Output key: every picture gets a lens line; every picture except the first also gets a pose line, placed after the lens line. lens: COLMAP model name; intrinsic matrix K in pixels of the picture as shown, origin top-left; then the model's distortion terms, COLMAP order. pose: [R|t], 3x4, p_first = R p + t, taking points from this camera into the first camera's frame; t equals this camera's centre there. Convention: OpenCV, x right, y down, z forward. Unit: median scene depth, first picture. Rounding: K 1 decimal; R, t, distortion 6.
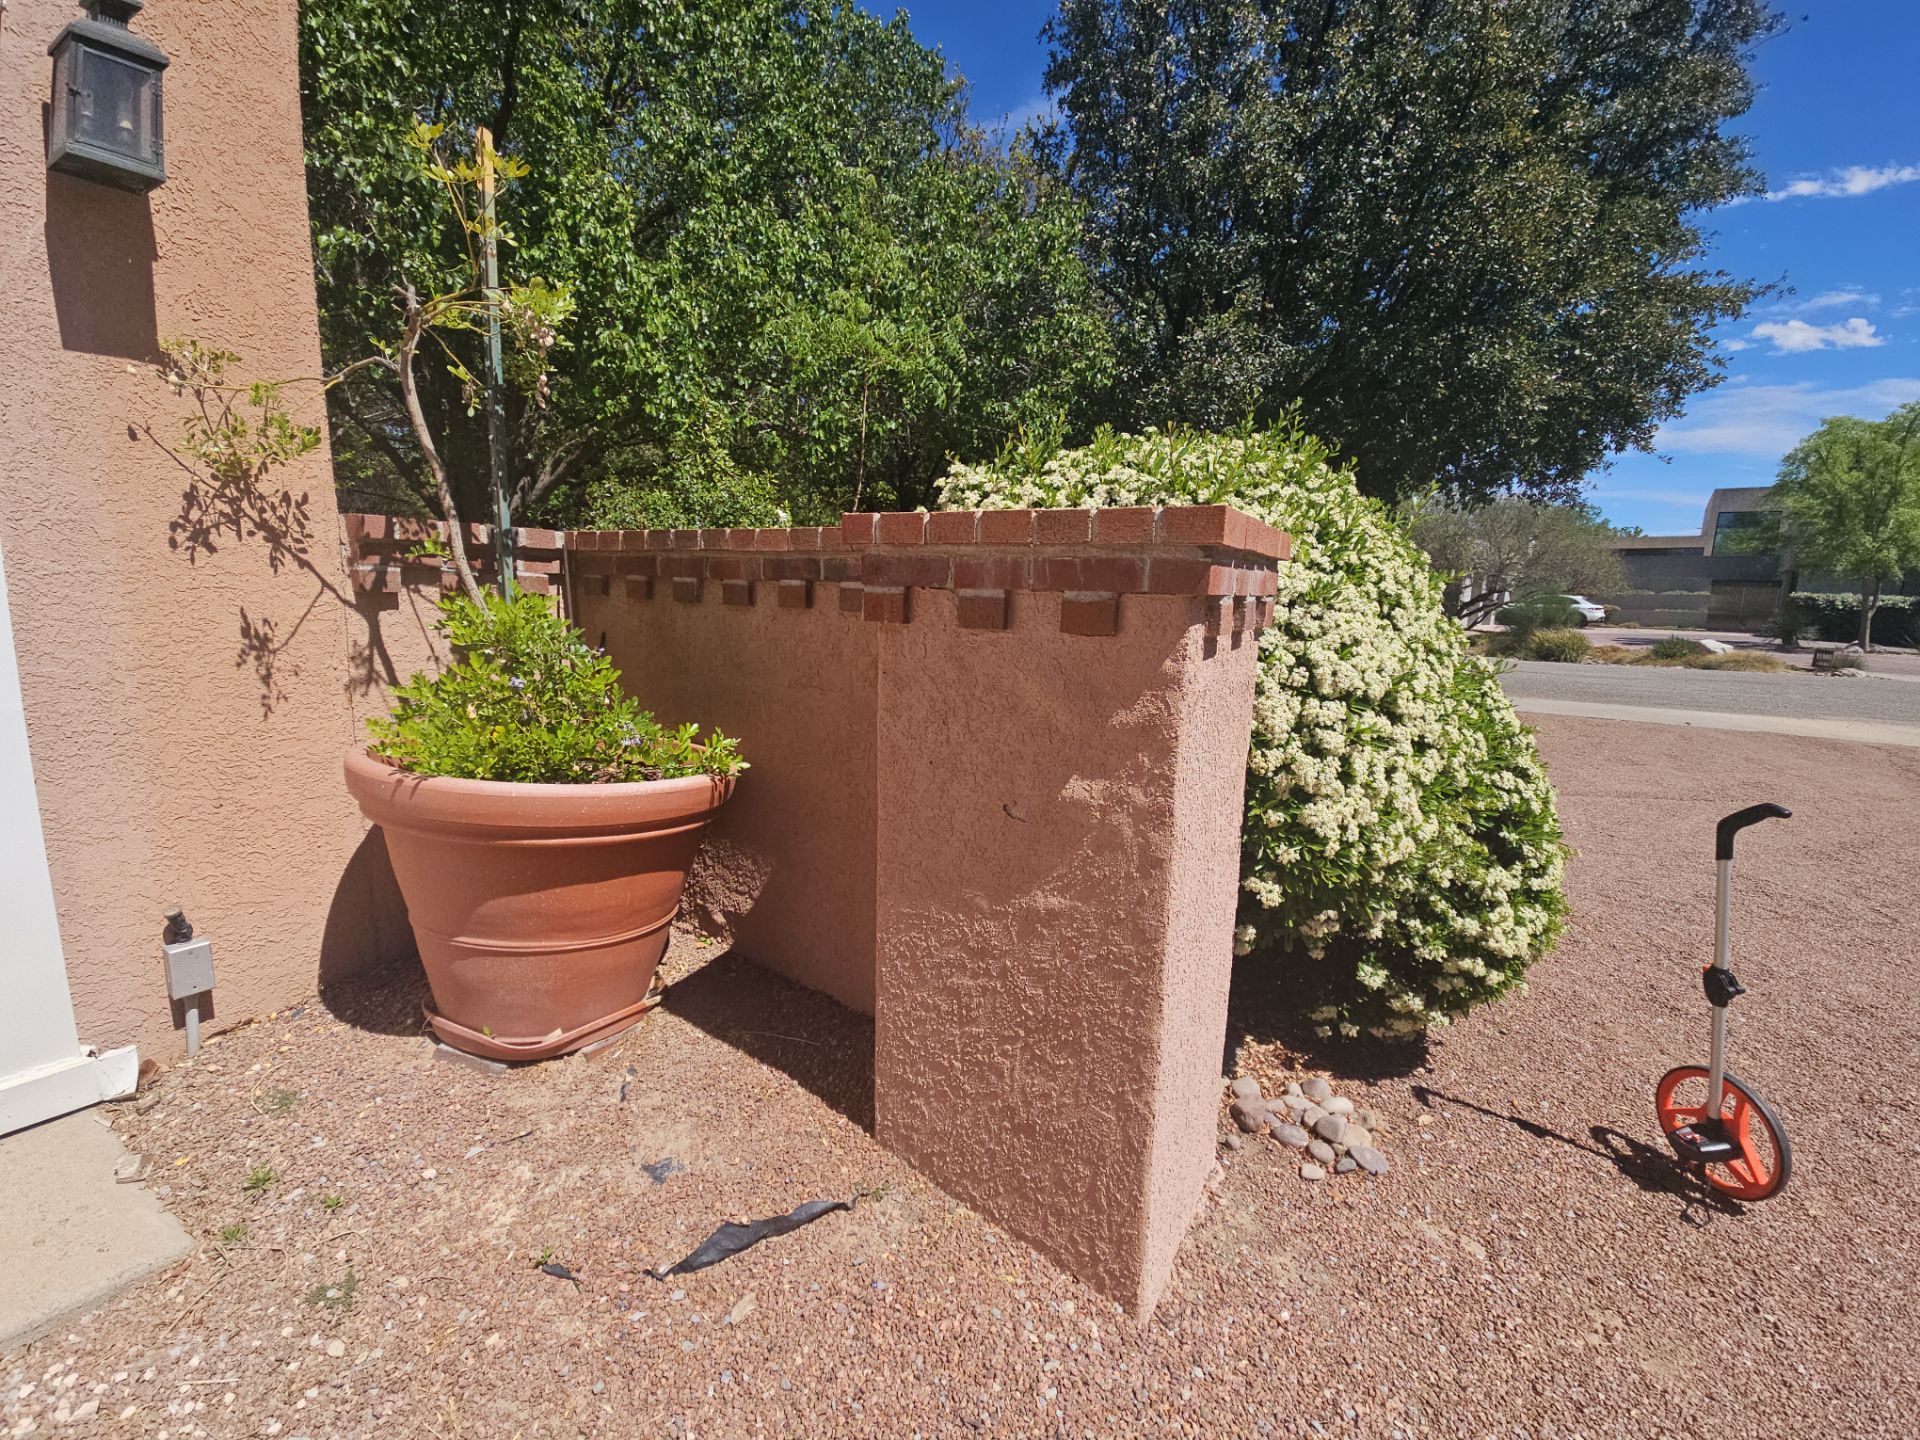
lens RADIAL K [[824.4, 0, 973.3], [0, 824.4, 716.7], [0, 0, 1]] dist [0.002790, -0.000147]
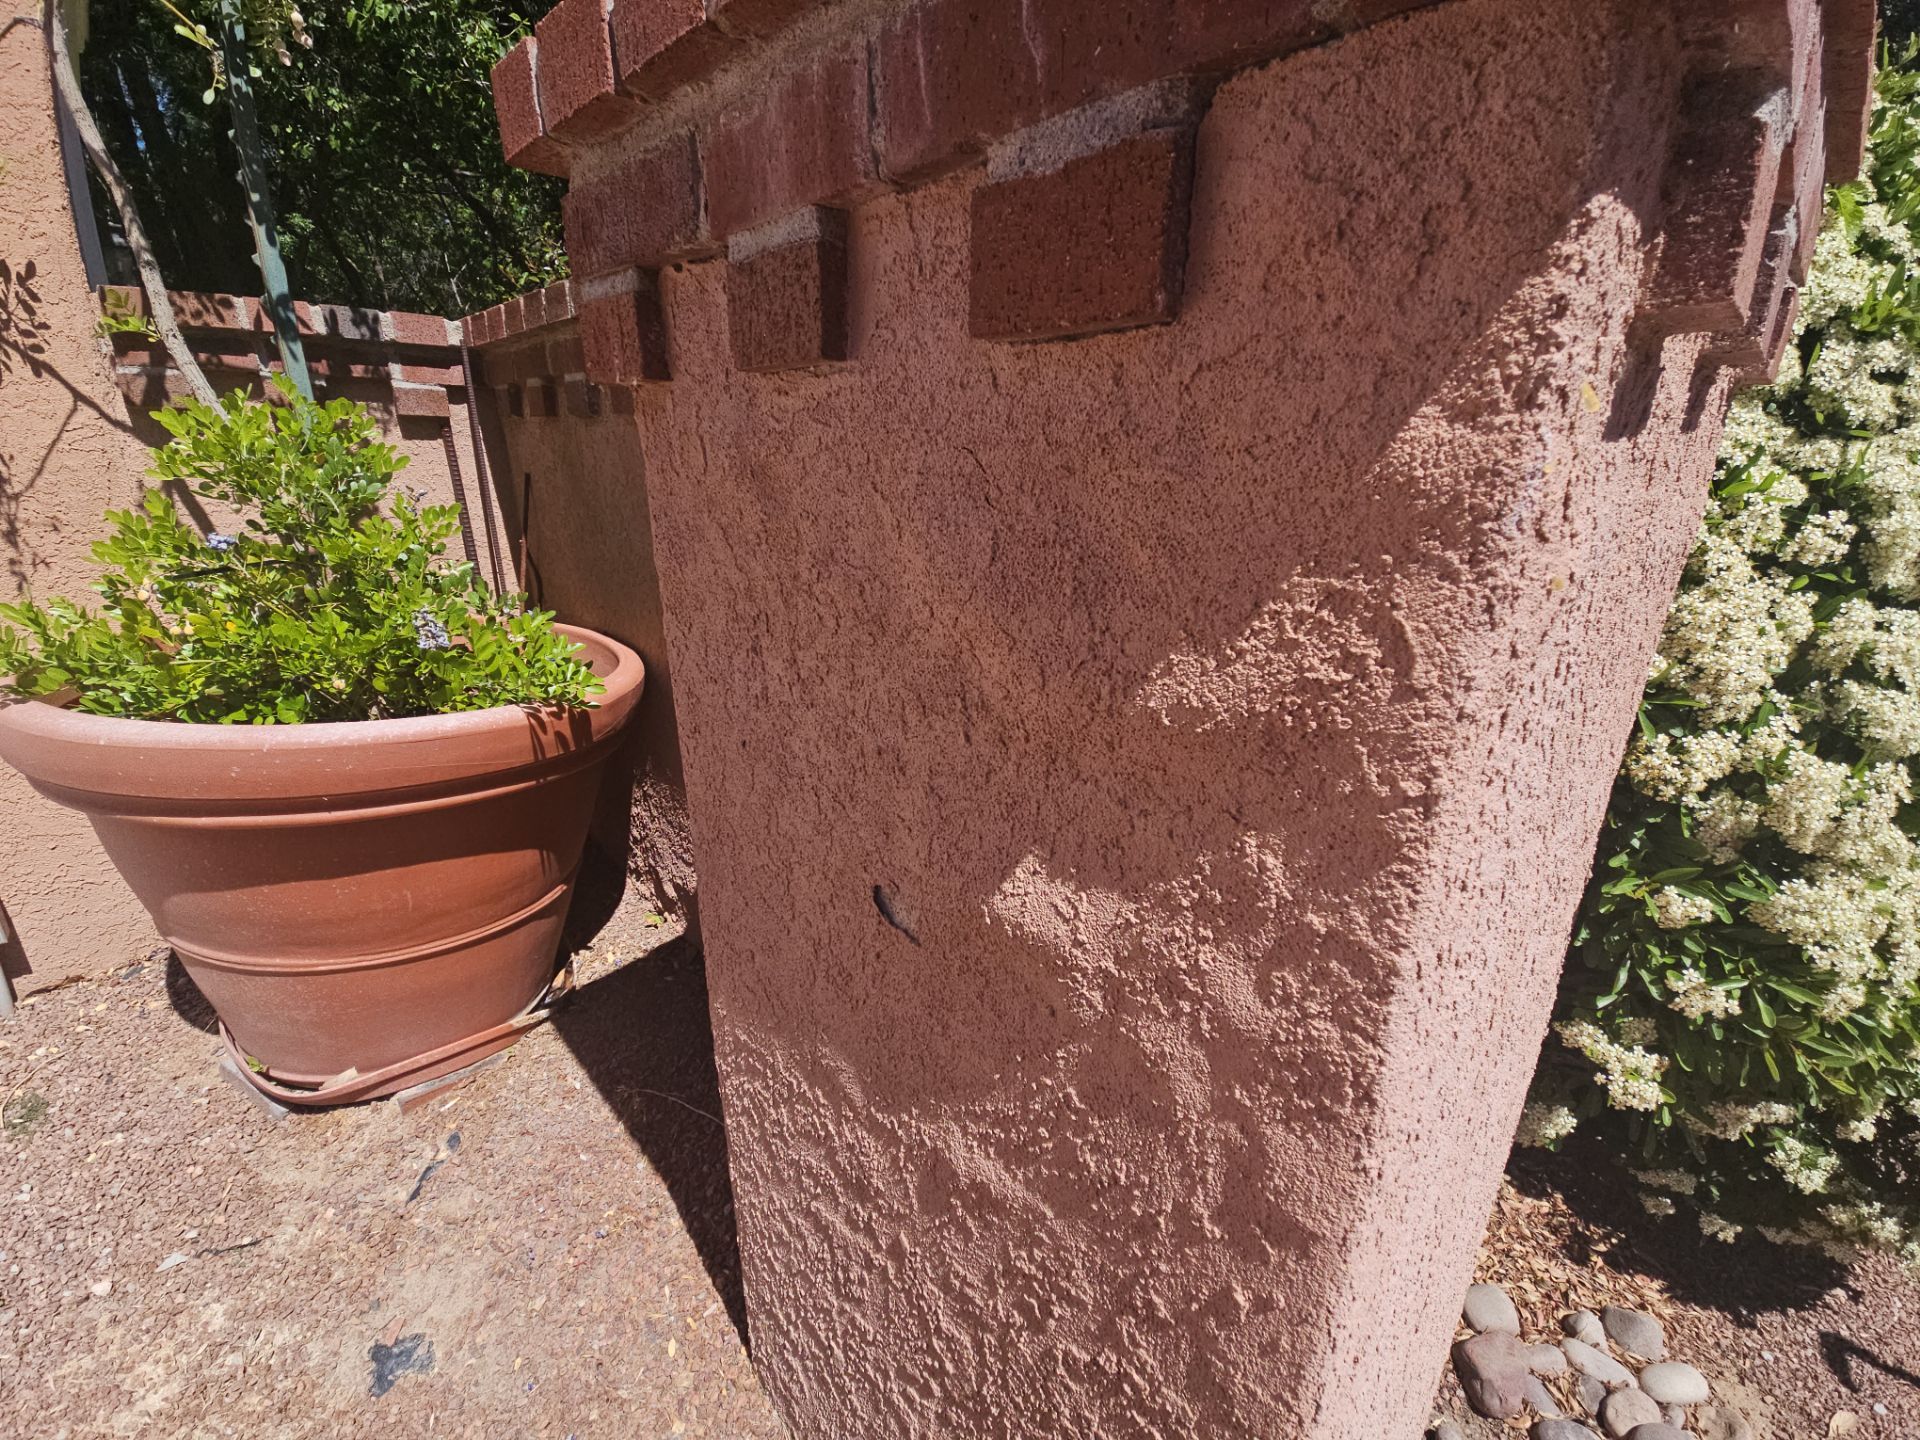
lens RADIAL K [[818.0, 0, 948.6], [0, 818.0, 732.2], [0, 0, 1]] dist [0.036522, -0.025773]
pose [[0.961522, 0.067100, -0.266408, 0.129253], [-0.021449, 0.985090, 0.170699, -0.018027], [0.273889, -0.158416, 0.948625, 0.541518]]
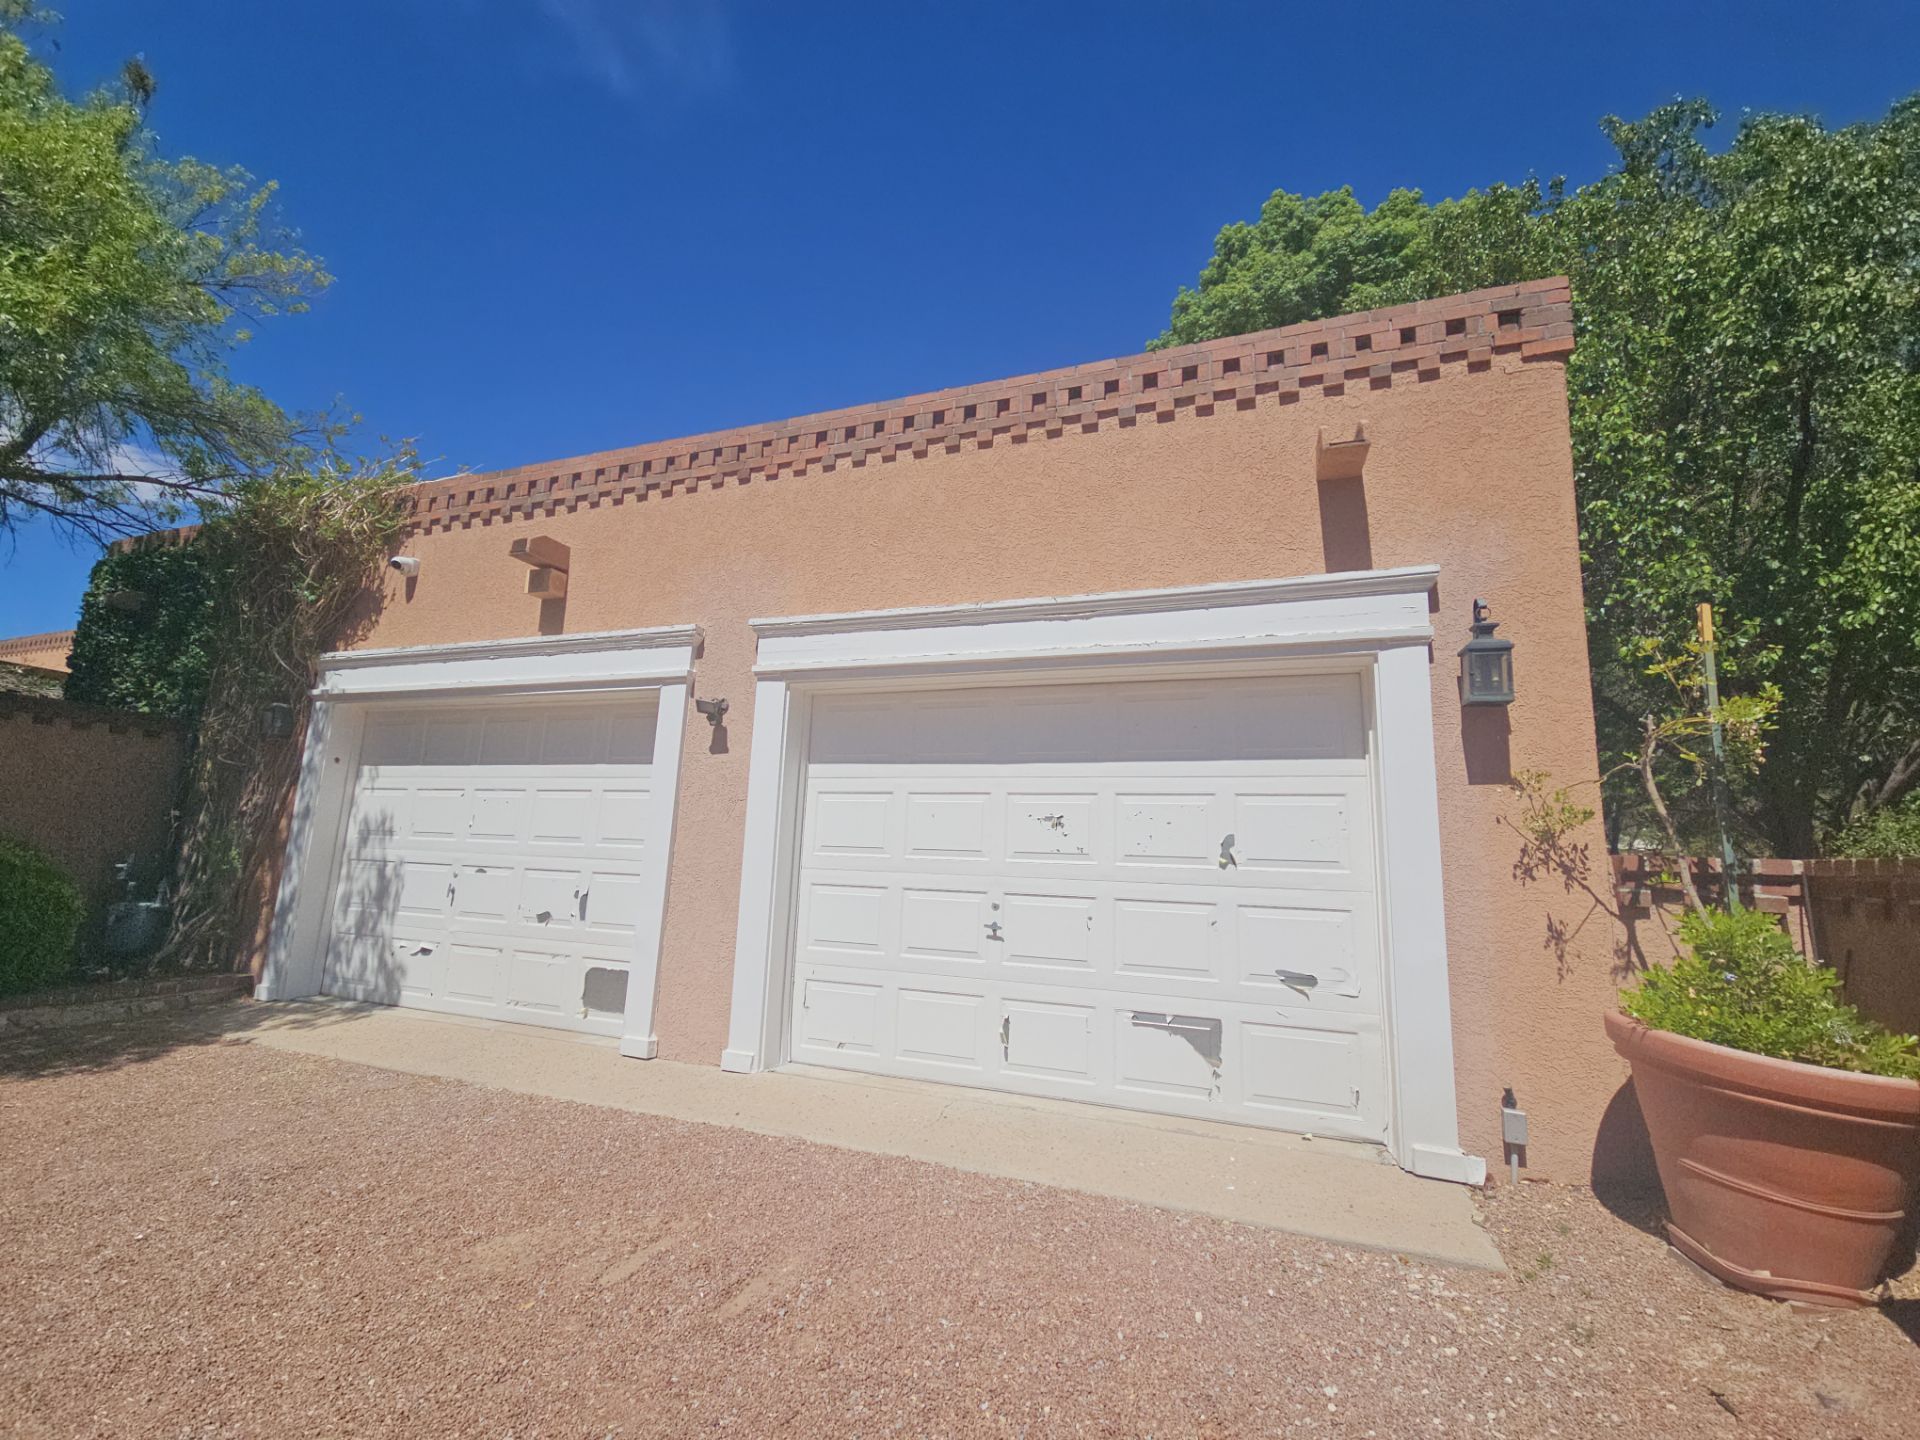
lens RADIAL K [[818.0, 0, 948.6], [0, 818.0, 732.2], [0, 0, 1]] dist [0.036522, -0.025773]
pose [[0.216825, -0.166236, -0.961952, 0.535044], [-0.178650, 0.961996, -0.206512, 0.080760], [0.959724, 0.216630, 0.178887, -0.557160]]
